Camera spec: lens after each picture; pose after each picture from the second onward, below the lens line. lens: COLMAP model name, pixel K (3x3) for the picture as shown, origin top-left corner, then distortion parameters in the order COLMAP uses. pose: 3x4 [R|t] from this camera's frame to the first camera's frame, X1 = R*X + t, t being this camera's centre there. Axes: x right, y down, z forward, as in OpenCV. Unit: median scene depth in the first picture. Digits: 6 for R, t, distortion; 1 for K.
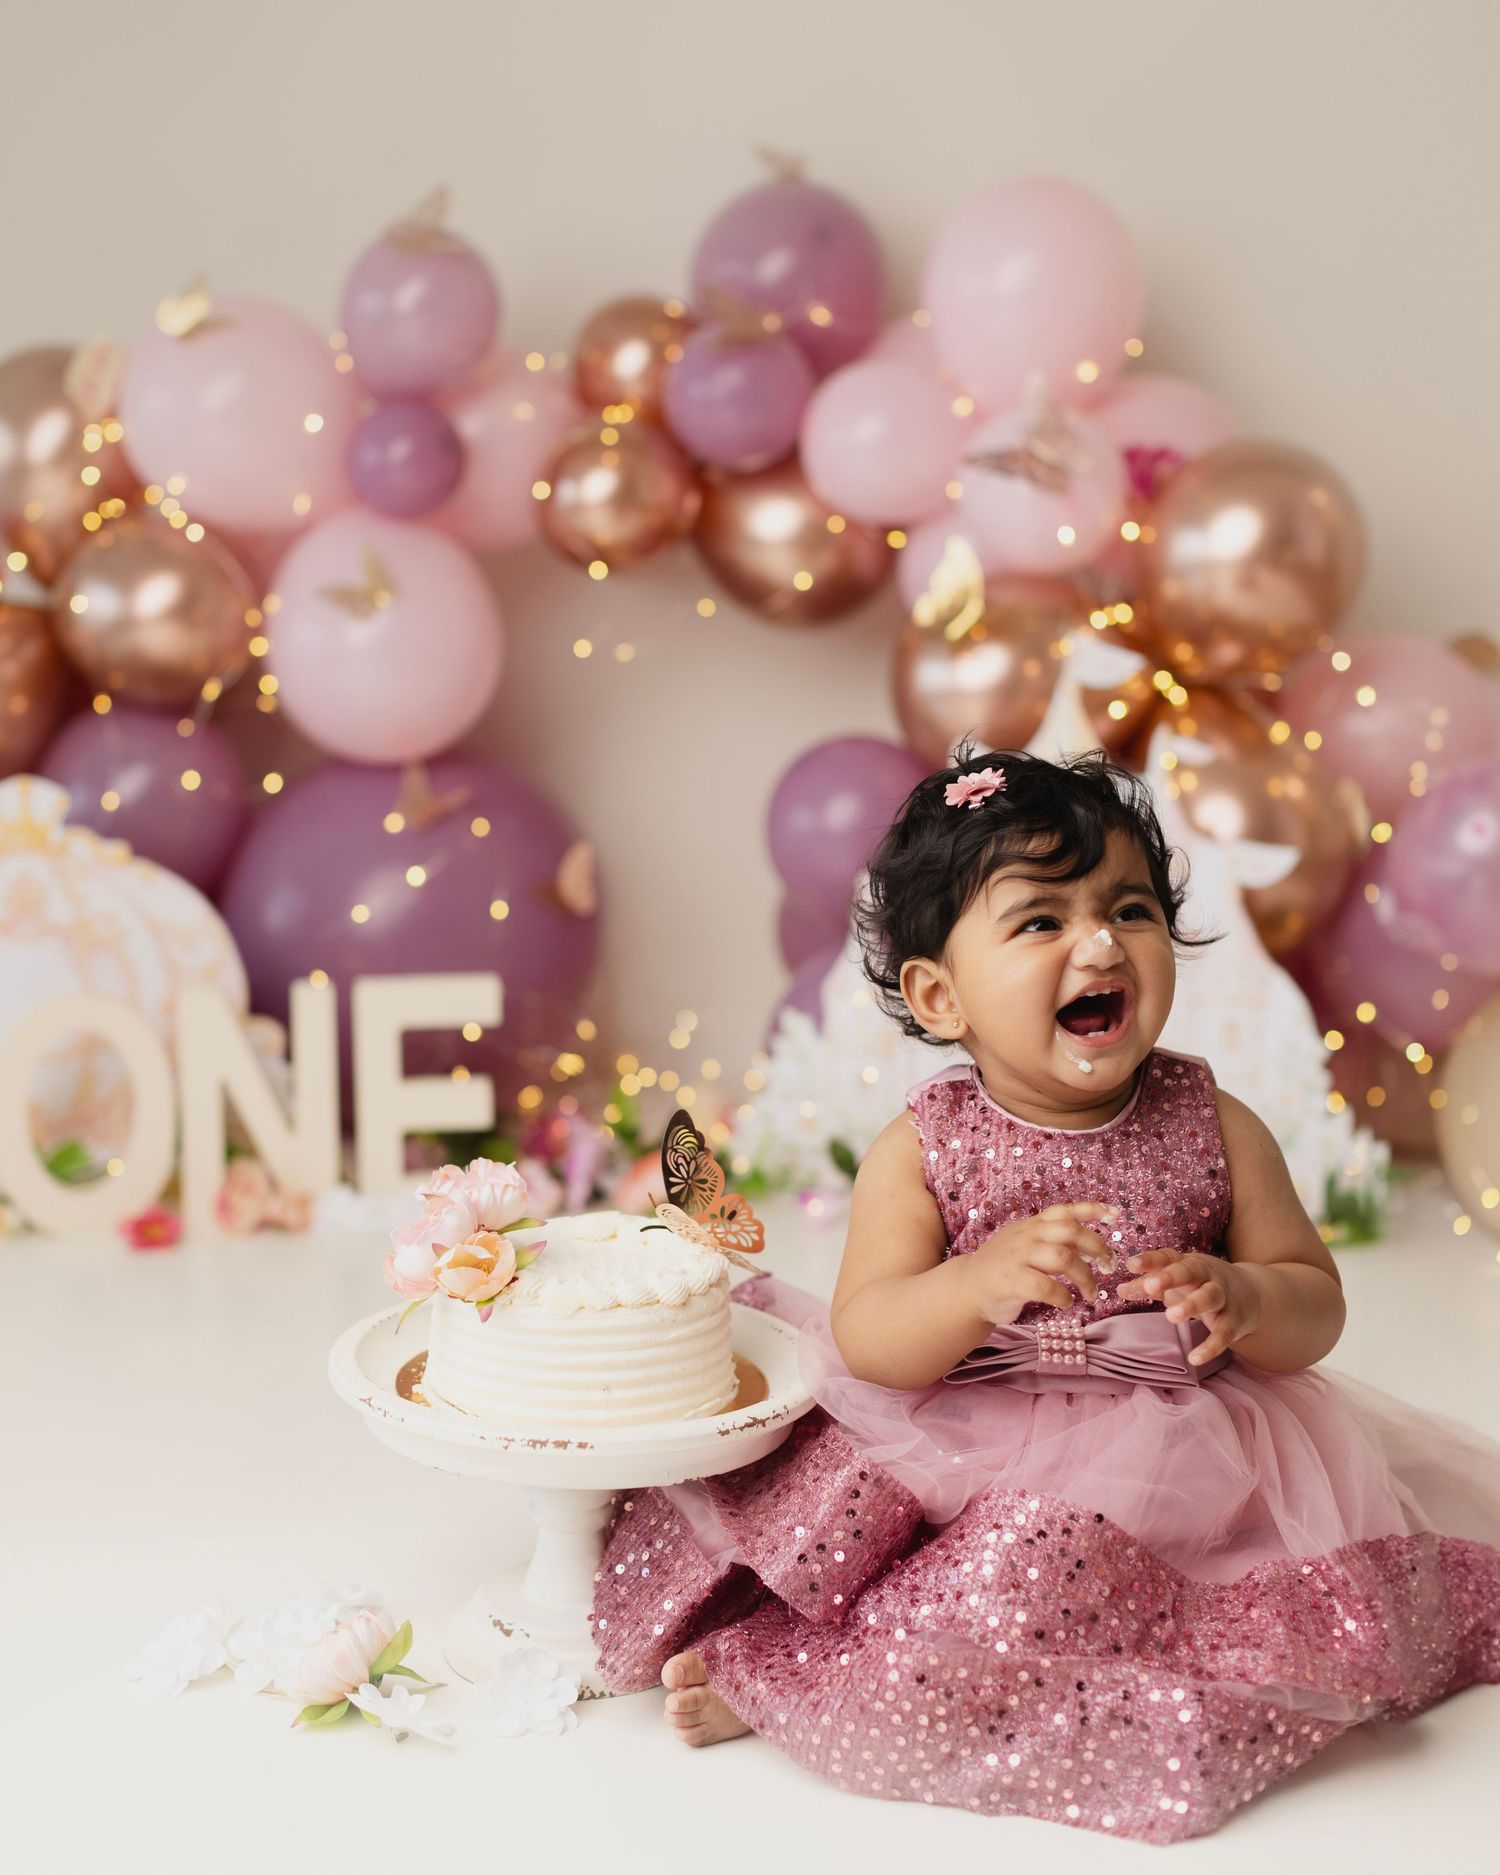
lens RADIAL K [[2974.1, 0, 697.2], [0, 2974.1, 861.0], [0, 0, 1]] dist [0.042764, 0.000000]
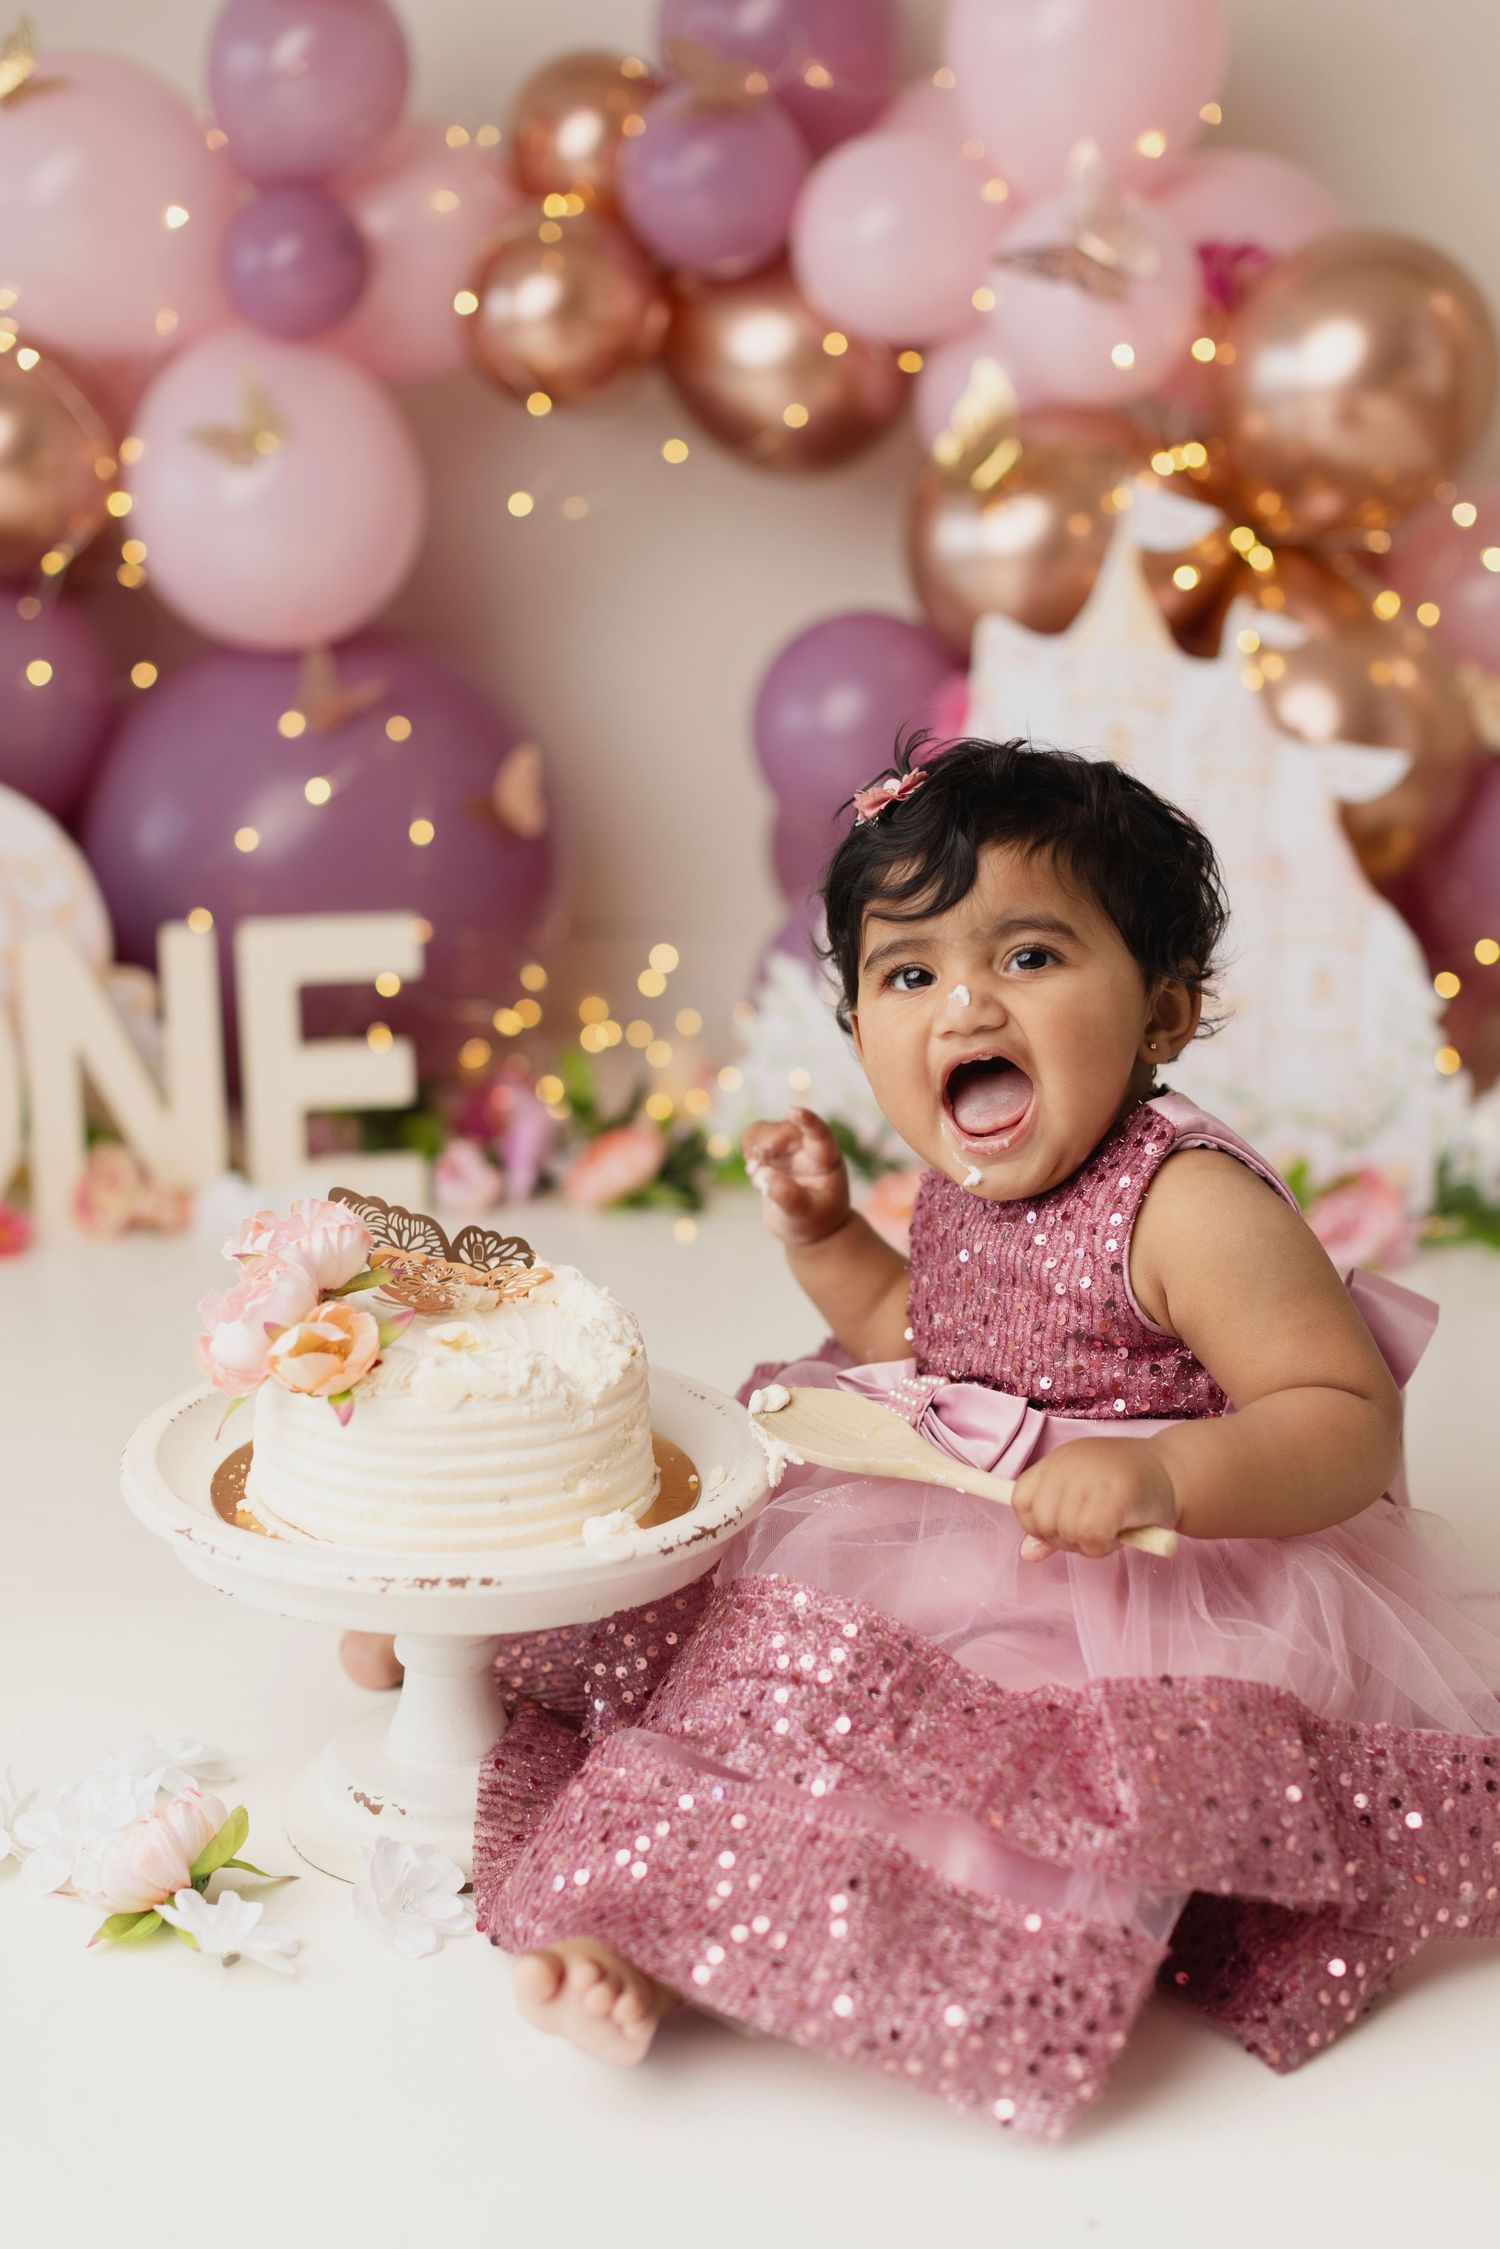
lens RADIAL K [[3286.1, 0, 746.9], [0, 3286.1, 1104.9], [0, 0, 1]] dist [0.047524, 0.000000]
pose [[0.999951, -0.007741, 0.006107, 0.015968], [0.007009, 0.993682, 0.112011, -0.009539], [-0.006936, -0.111963, 0.993688, 0.100120]]
